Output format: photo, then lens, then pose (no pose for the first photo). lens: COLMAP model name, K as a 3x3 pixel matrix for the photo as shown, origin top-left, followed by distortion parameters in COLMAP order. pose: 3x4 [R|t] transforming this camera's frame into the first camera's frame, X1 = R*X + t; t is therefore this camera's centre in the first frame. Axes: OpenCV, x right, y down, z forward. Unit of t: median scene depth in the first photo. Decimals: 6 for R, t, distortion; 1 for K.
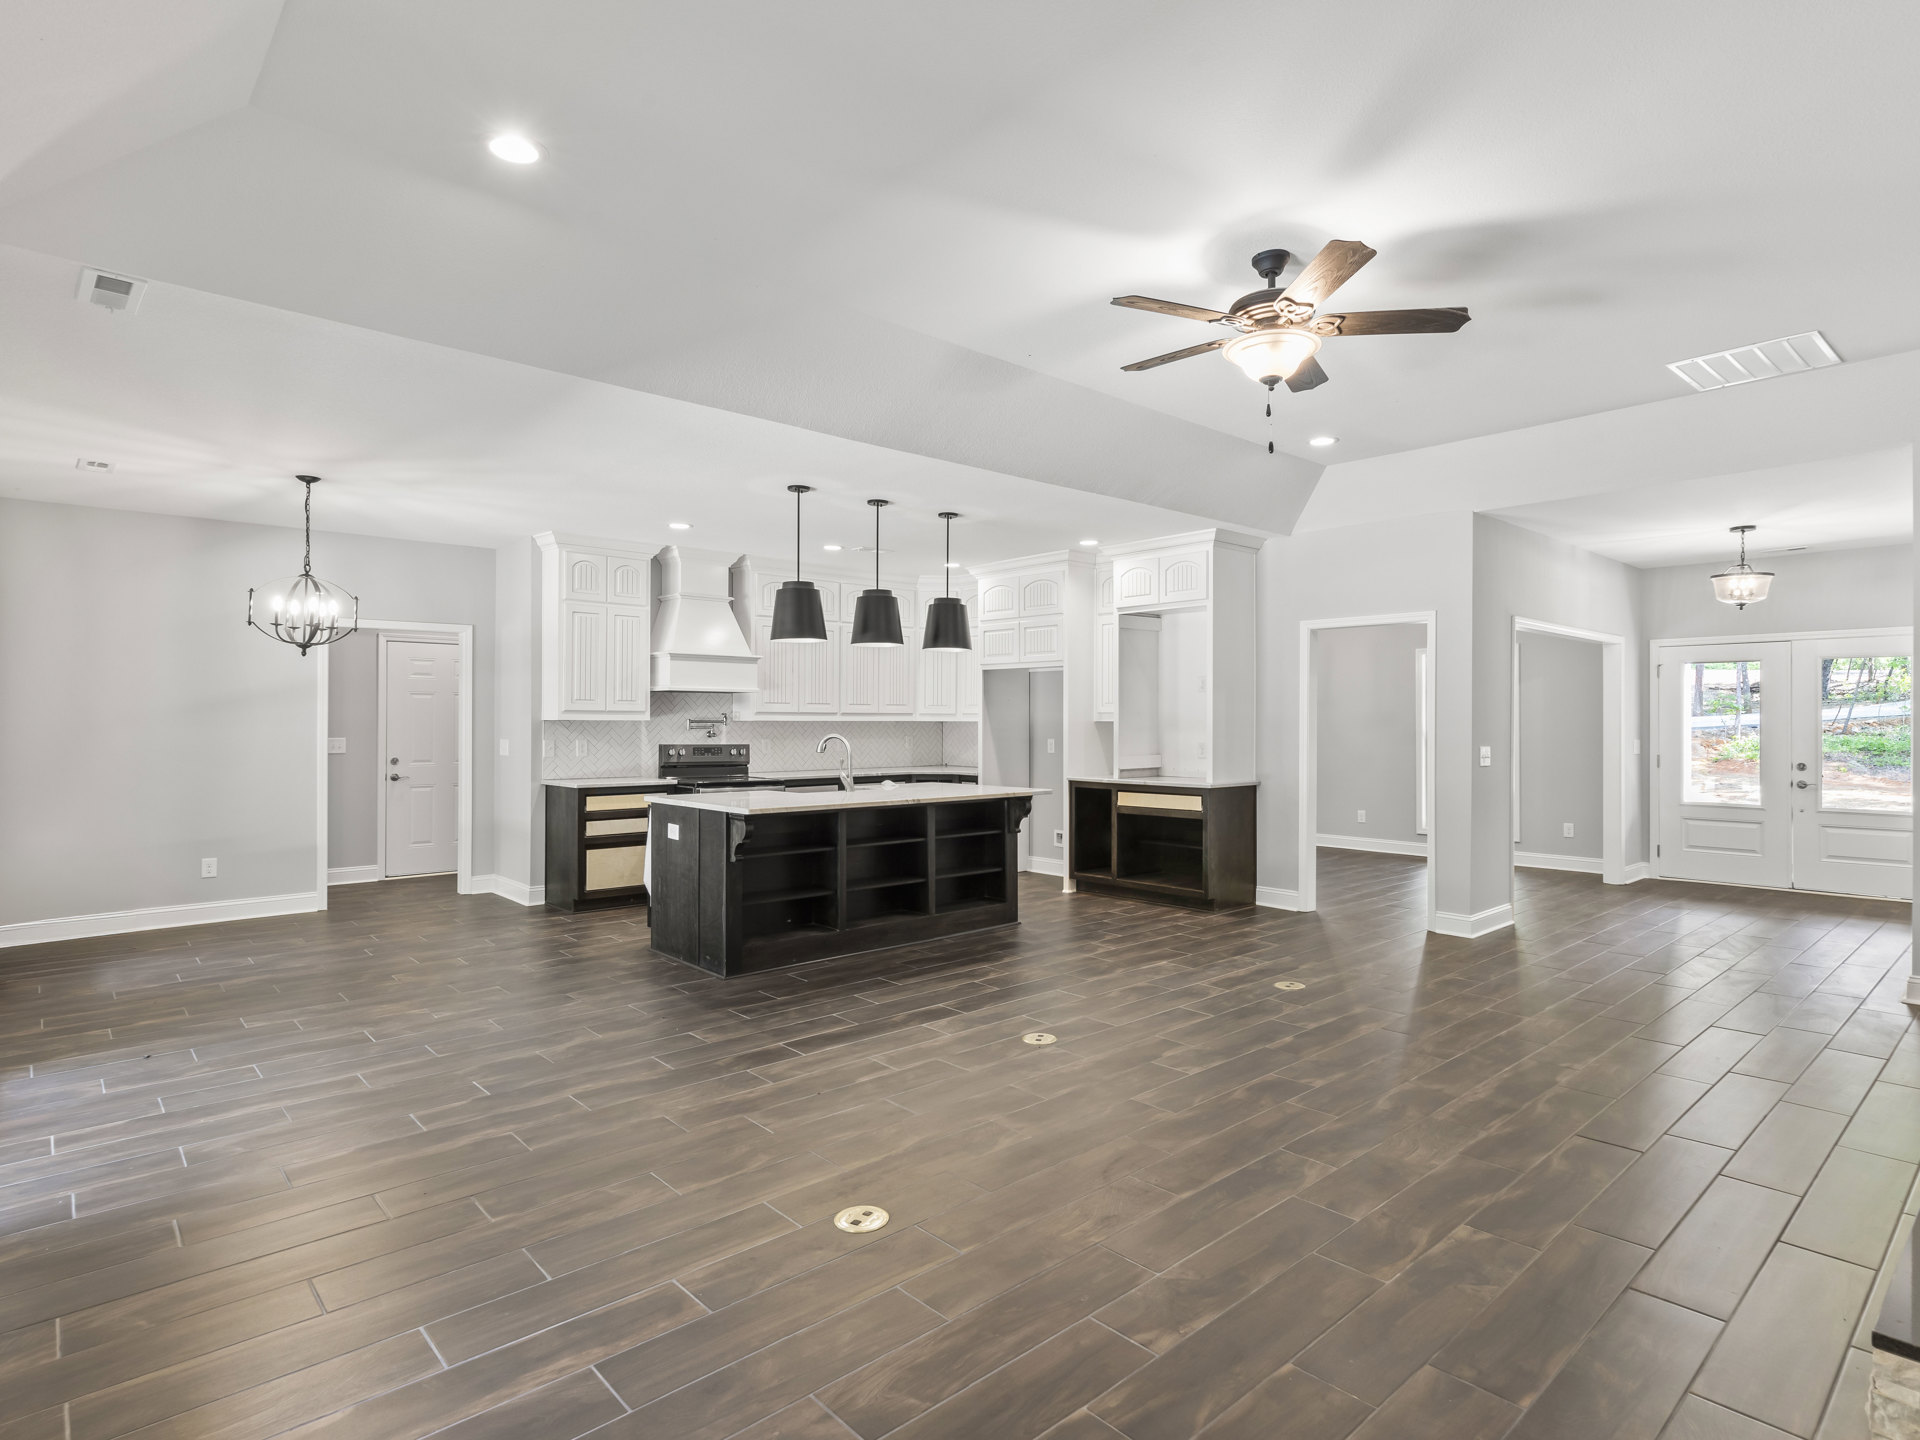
lens RADIAL K [[1024.7, 0, 964.5], [0, 1024.7, 720.2], [0, 0, 1]] dist [-0.004229, 0.000388]
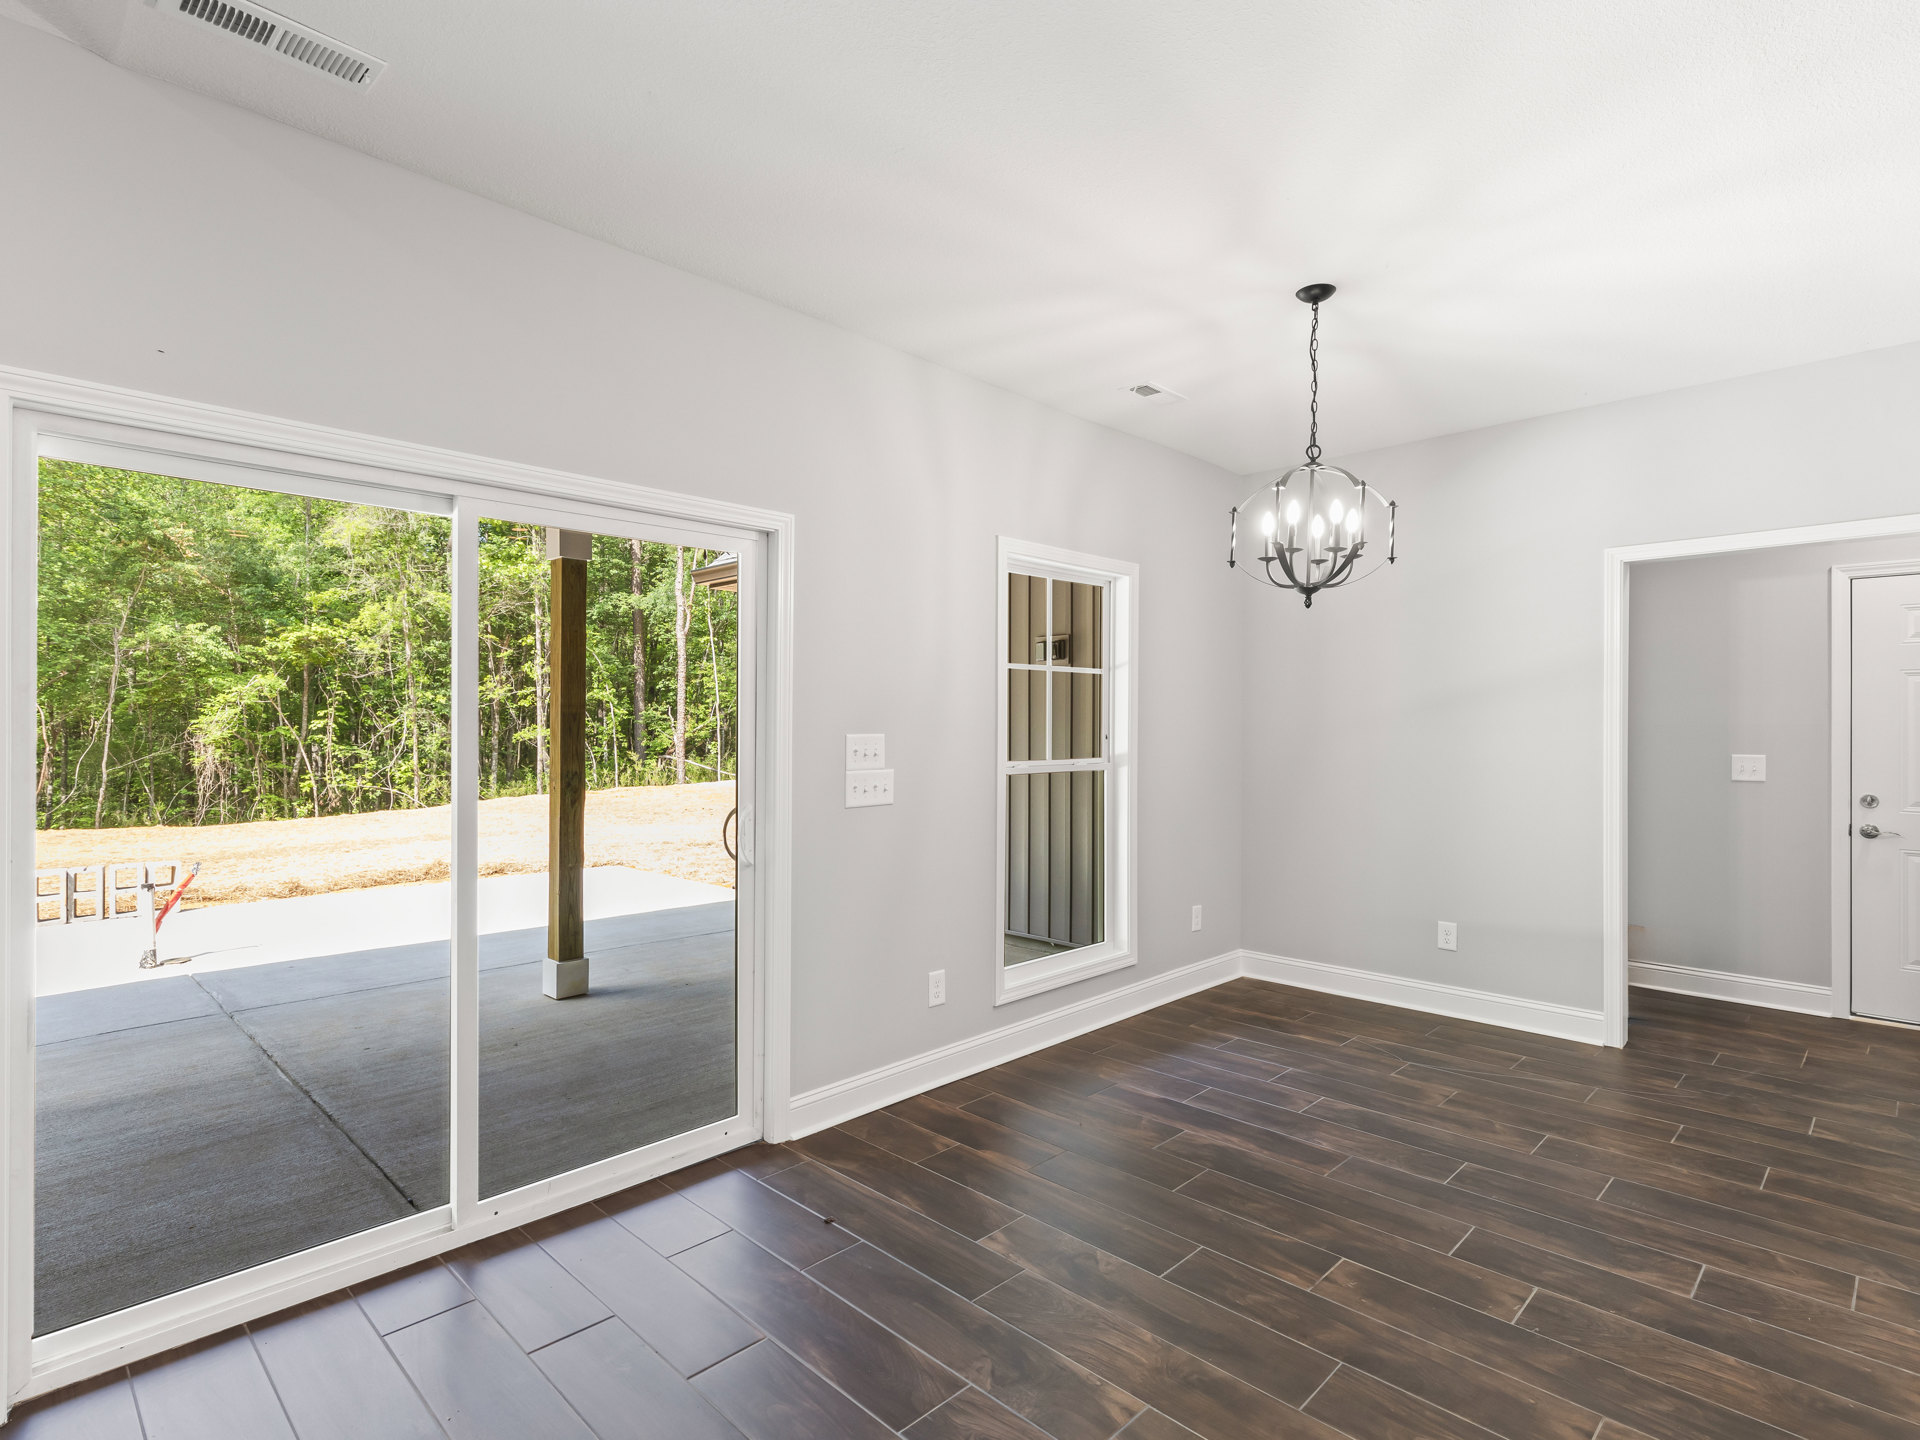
lens RADIAL K [[976.5, 0, 969.7], [0, 976.5, 717.8], [0, 0, 1]] dist [0.005497, -0.001144]
pose [[0.058486, -0.012026, -0.998216, -0.083066], [-0.003583, 0.999918, -0.012256, 0.004970], [0.998282, 0.004294, 0.058439, 0.579934]]
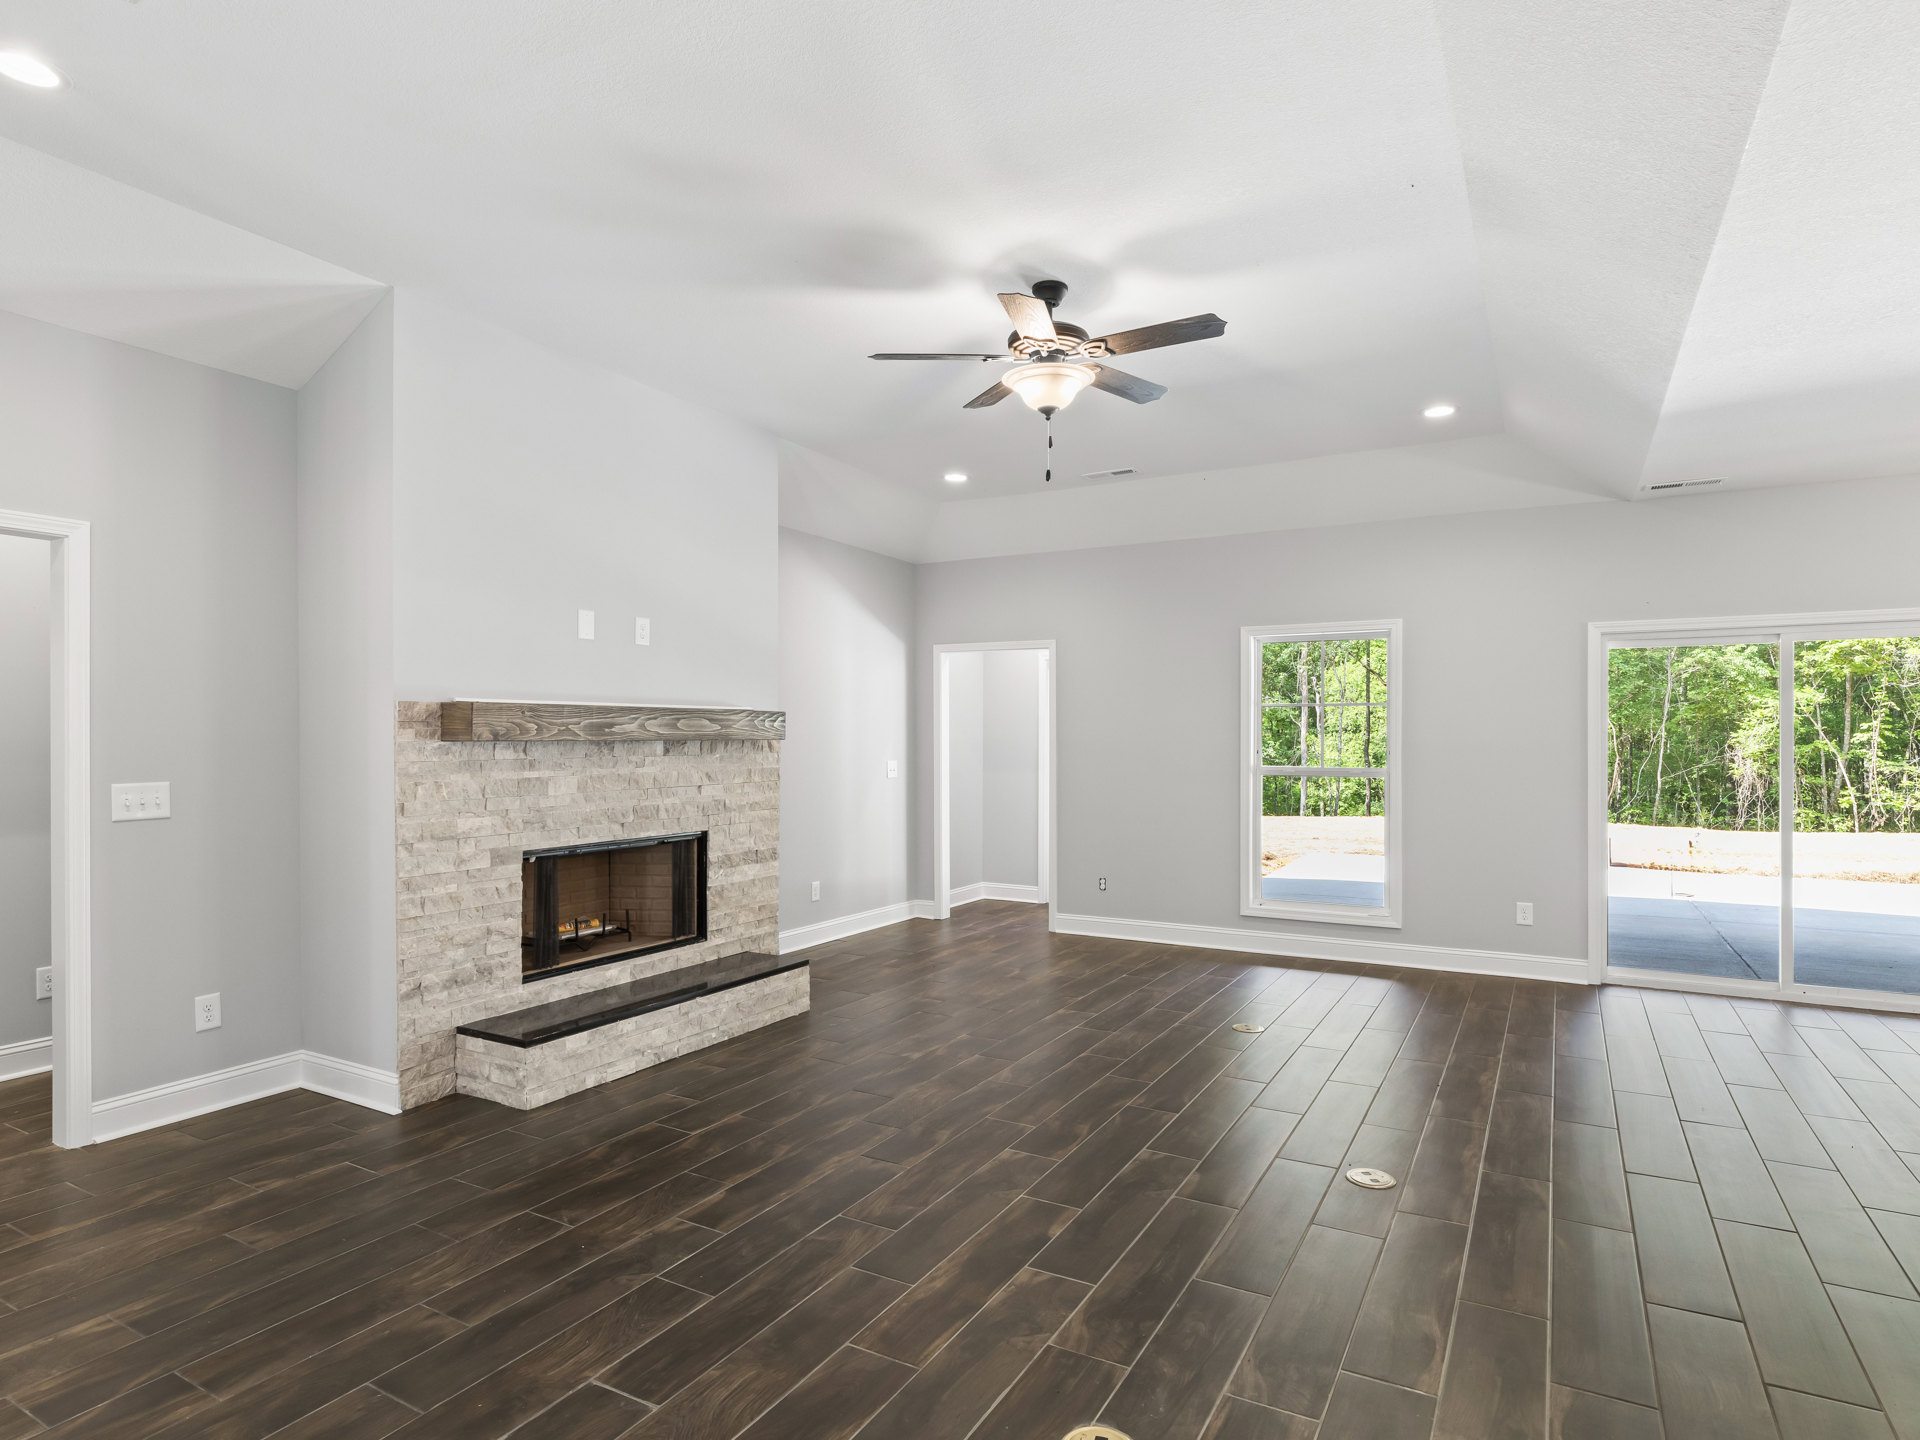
lens RADIAL K [[1050.8, 0, 984.6], [0, 1050.8, 740.0], [0, 0, 1]] dist [0.018336, -0.001098]
pose [[-0.944591, -0.002147, -0.328244, 0.336036], [-0.003128, 0.999992, 0.002460, -0.000602], [0.328236, 0.003351, -0.944590, 0.937889]]
